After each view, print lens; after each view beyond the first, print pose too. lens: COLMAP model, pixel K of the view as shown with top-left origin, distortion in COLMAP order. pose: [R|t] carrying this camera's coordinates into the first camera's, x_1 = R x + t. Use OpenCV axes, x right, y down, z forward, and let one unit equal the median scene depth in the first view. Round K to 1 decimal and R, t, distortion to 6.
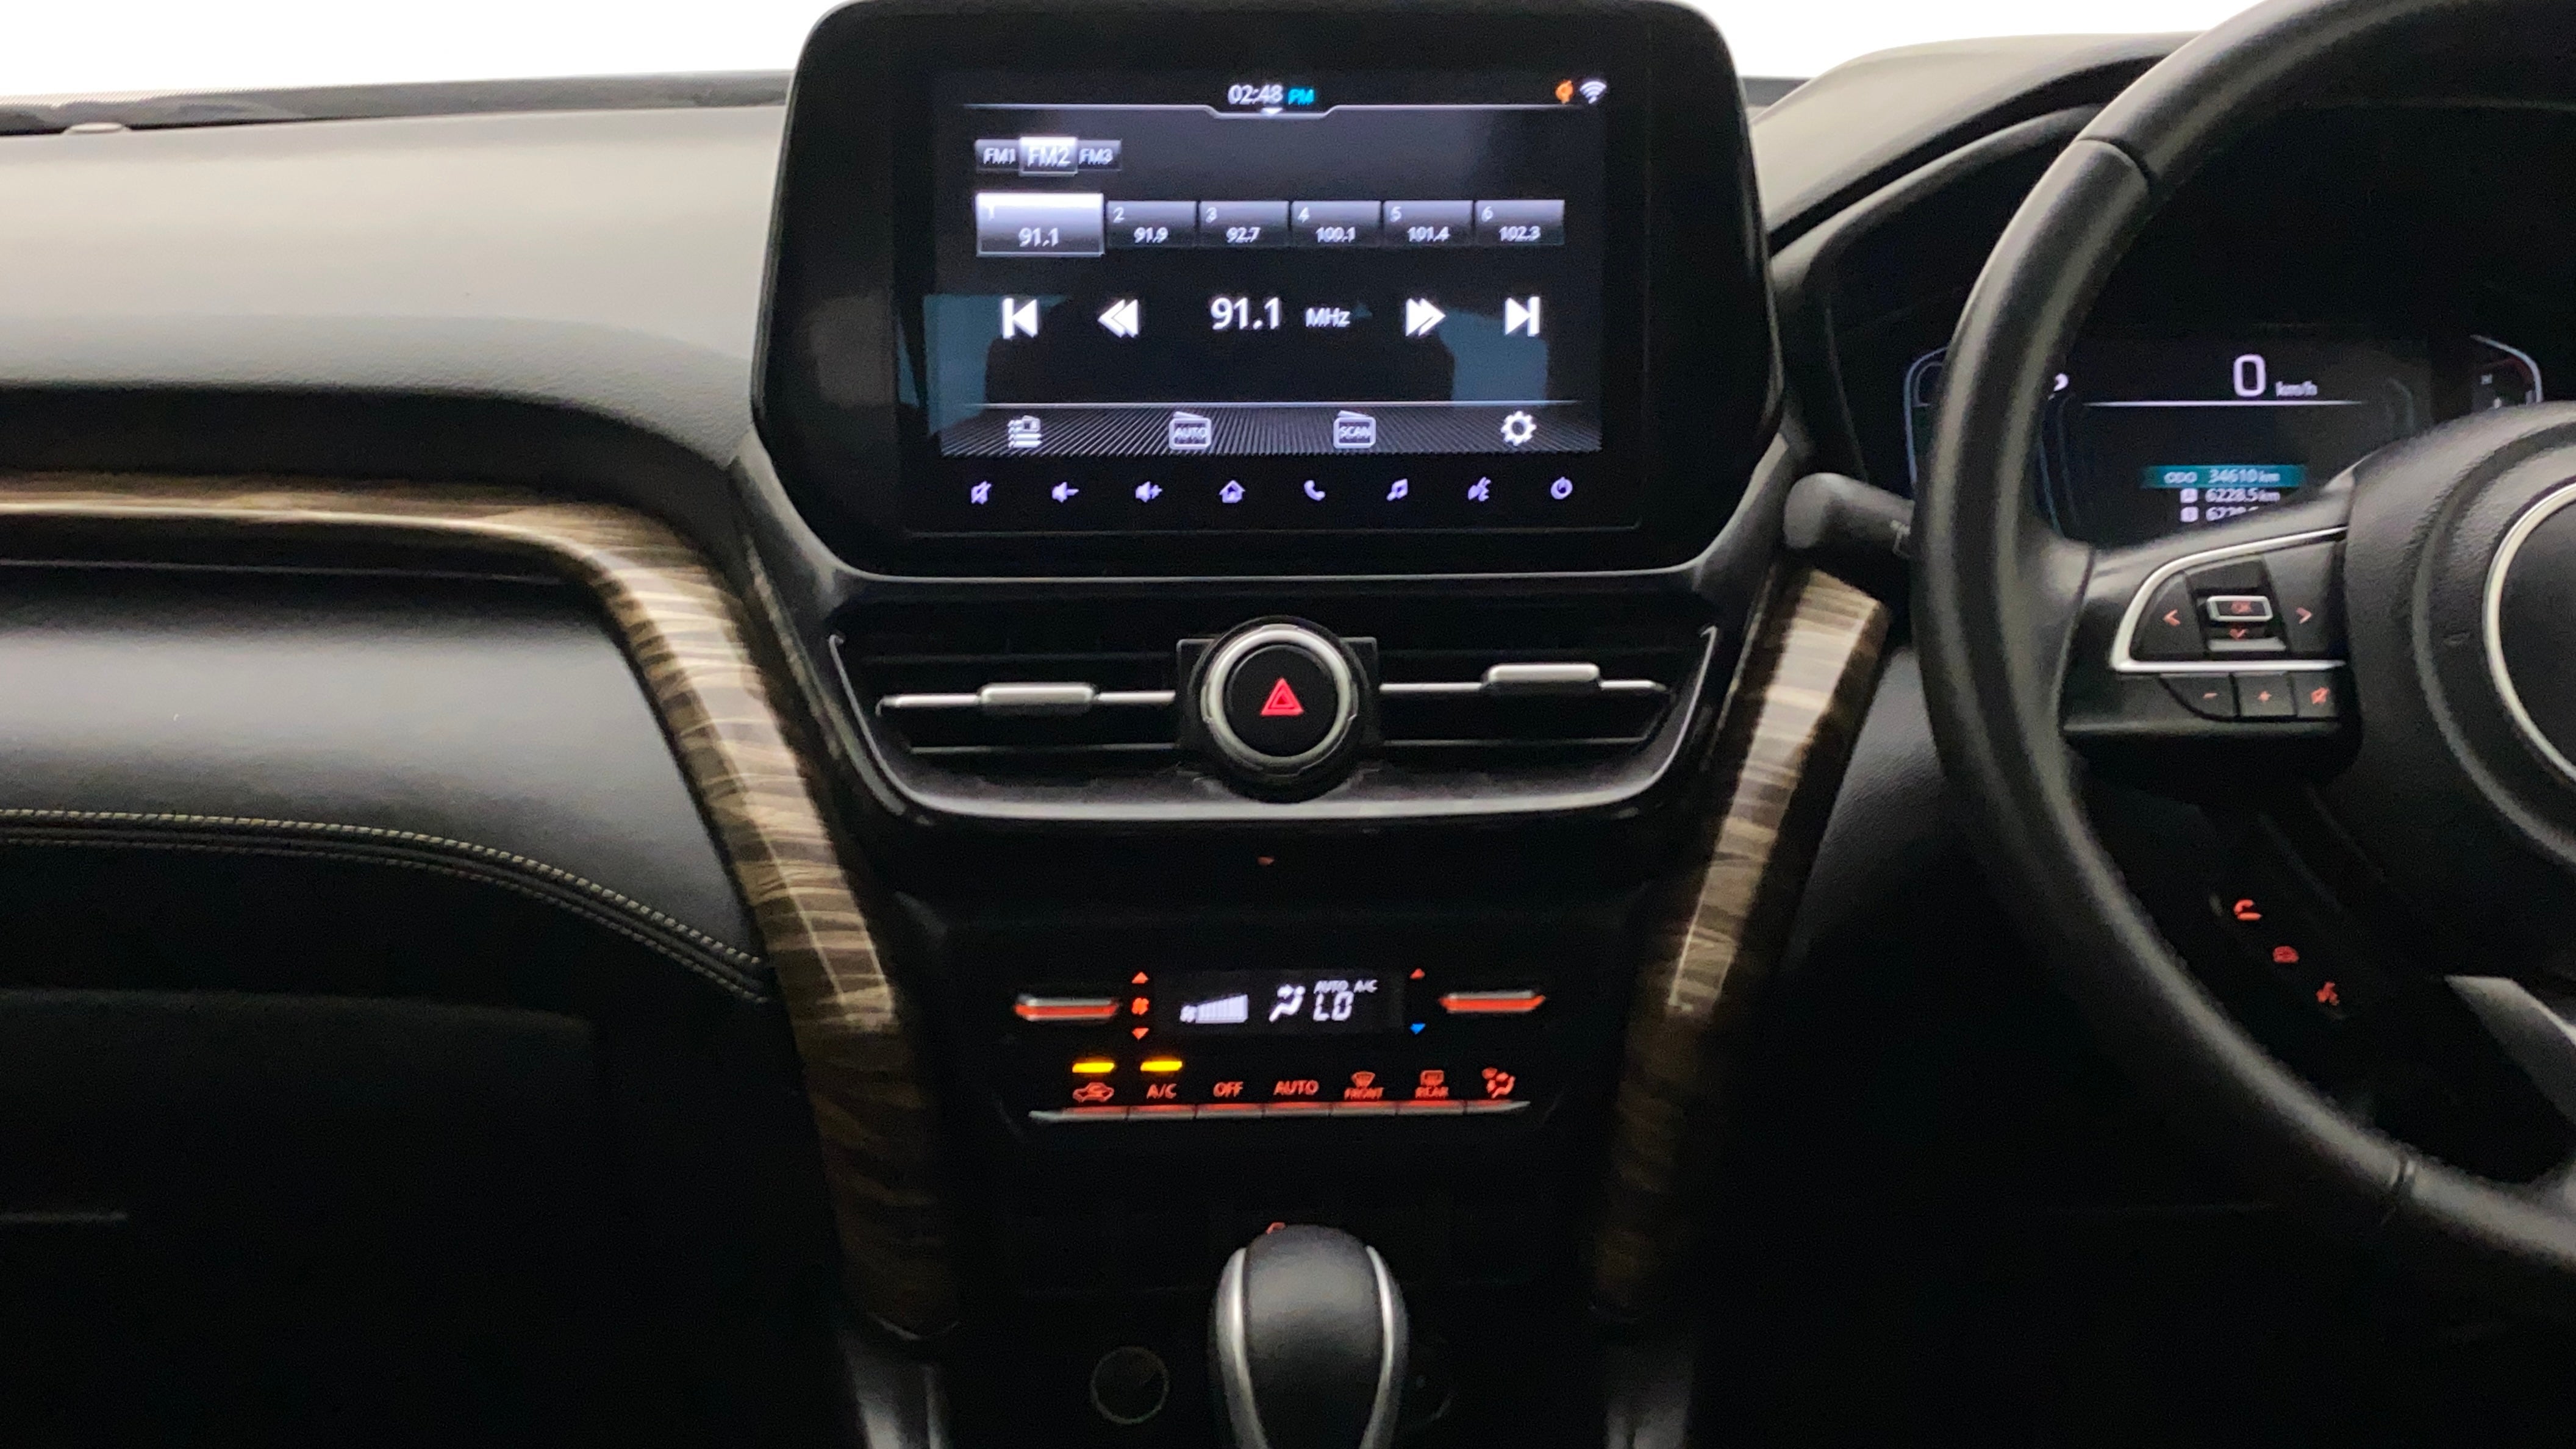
lens RADIAL K [[2611.8, 0, 1234.6], [0, 2611.8, 714.9], [0, 0, 1]] dist [0.102546, -0.277223]
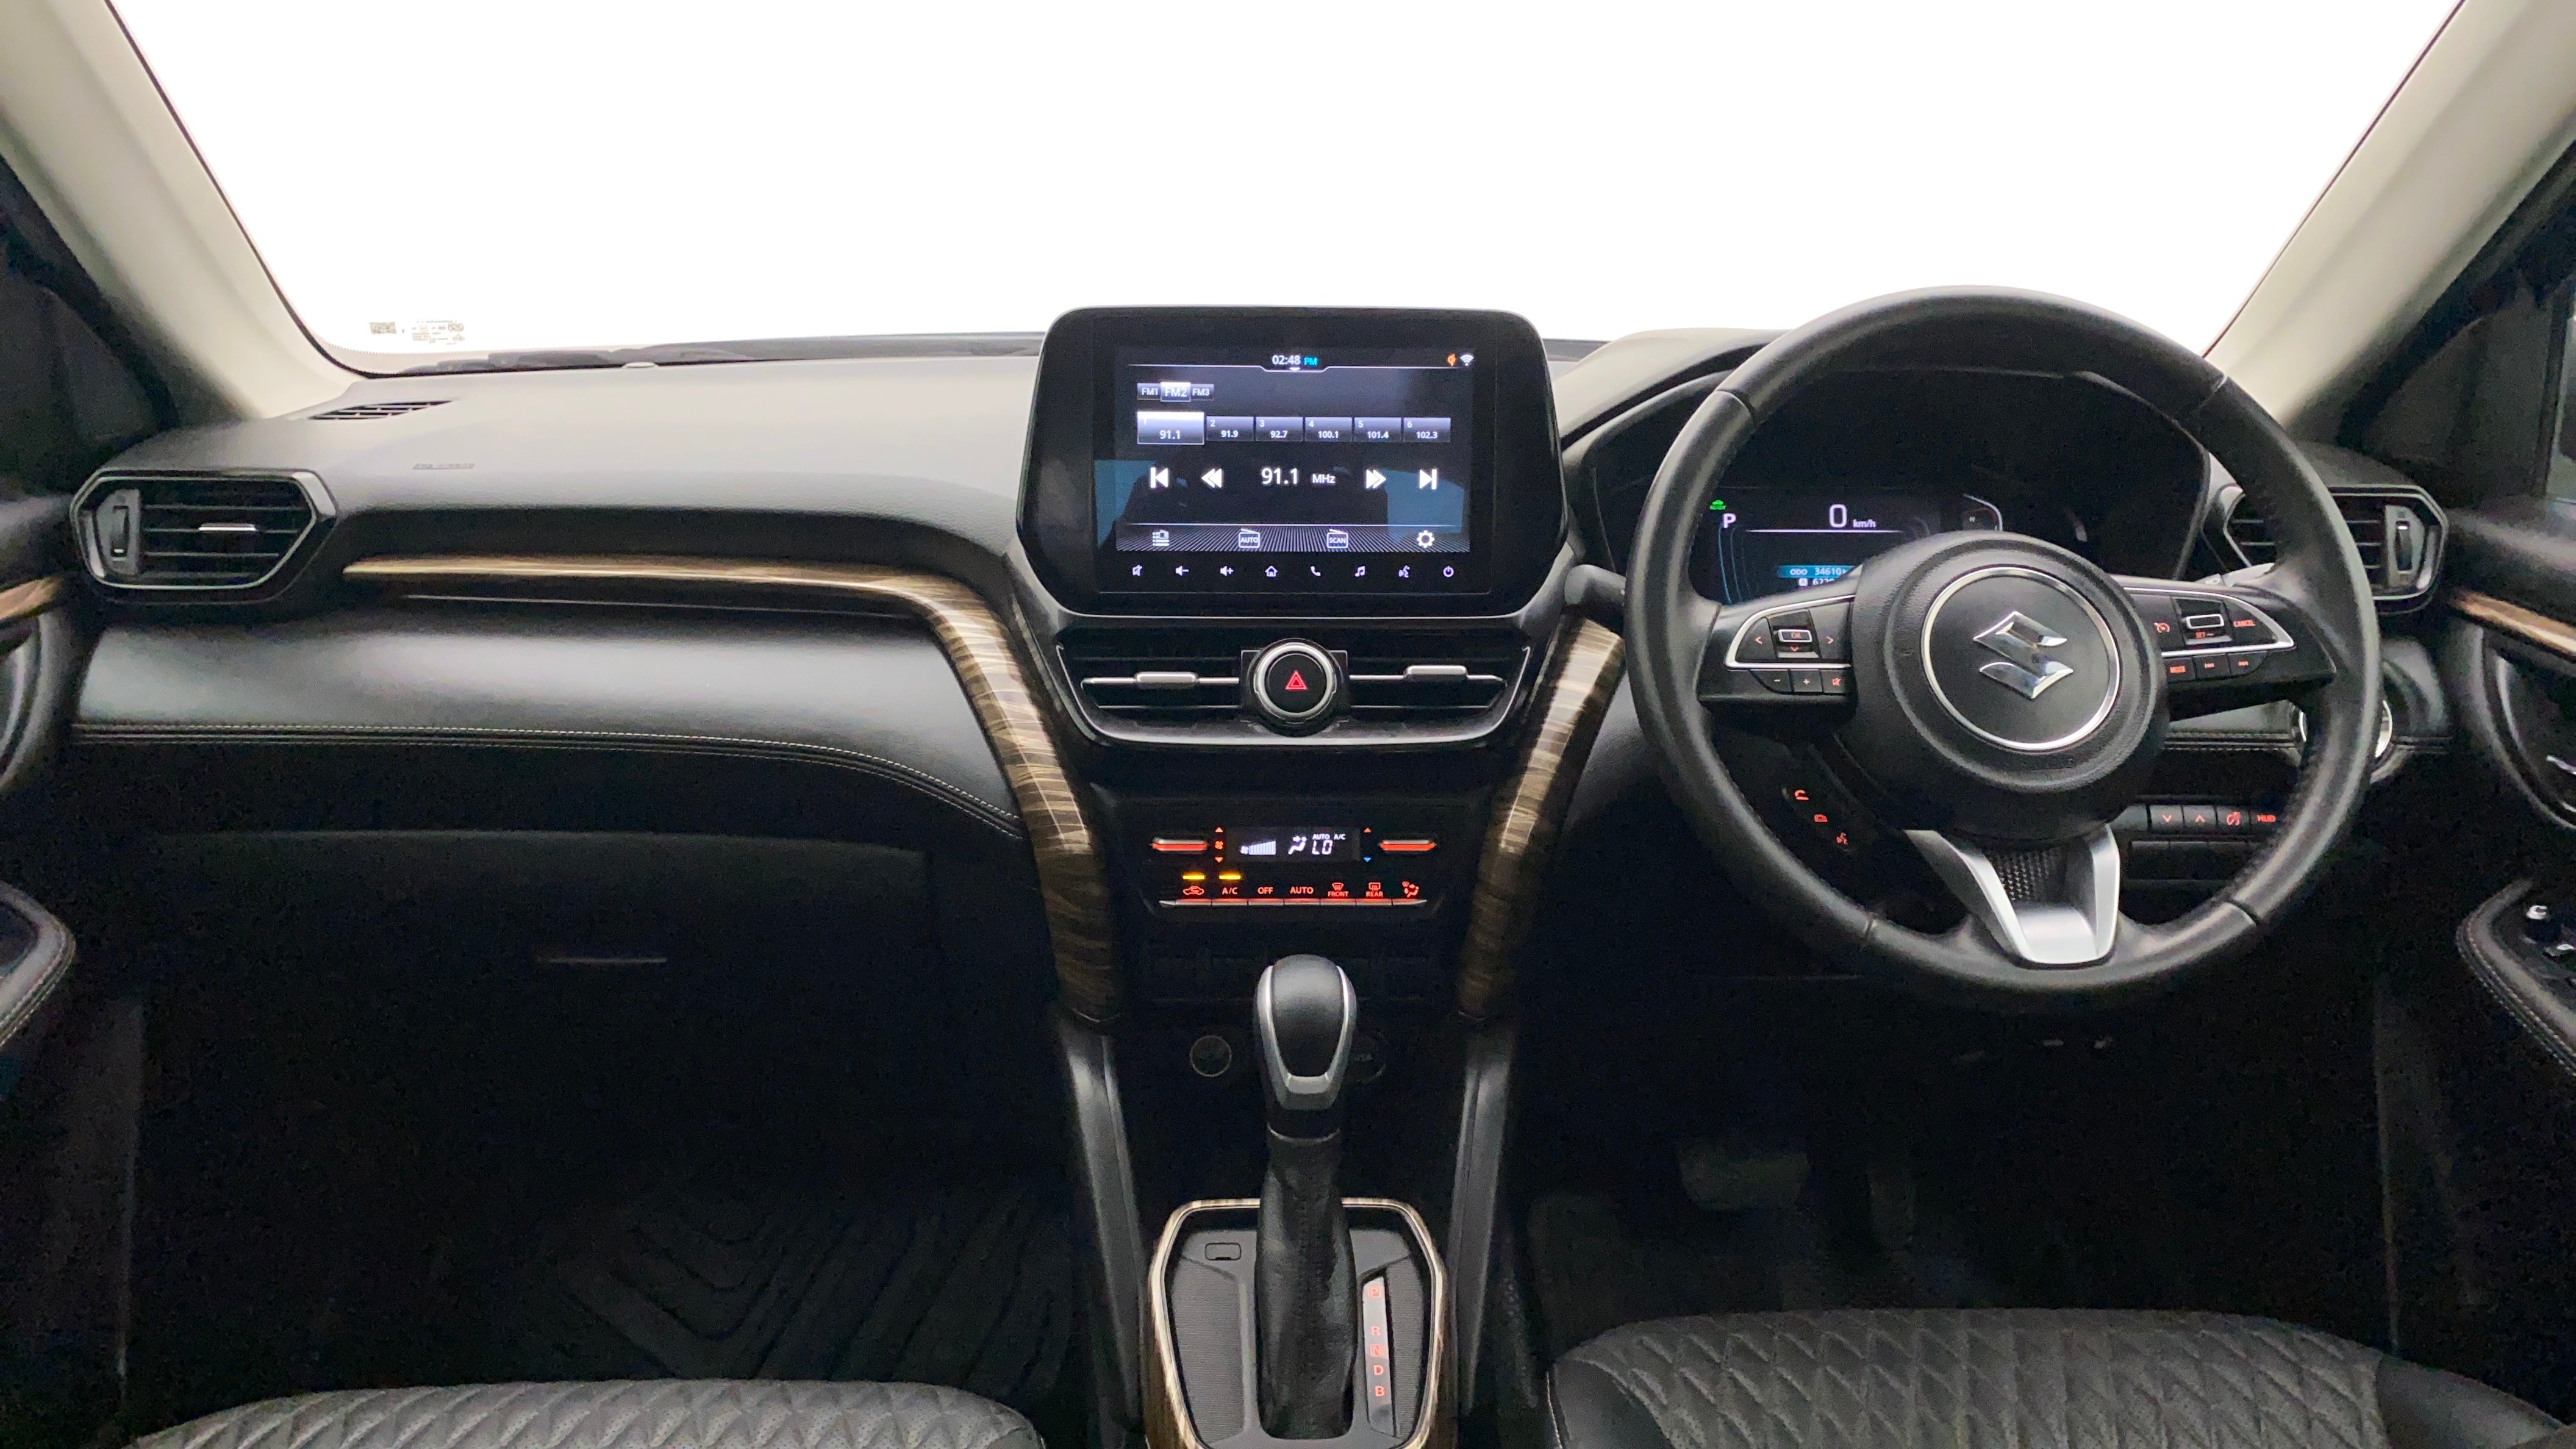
lens RADIAL K [[1727.0, 0, 1251.9], [0, 1727.0, 723.8], [0, 0, 1]] dist [0.063254, -0.087283]
pose [[0.999789, 0.012220, -0.016535, 0.006868], [-0.012331, 0.999902, -0.006627, 0.032035], [0.016452, 0.006830, 0.999841, -0.235582]]
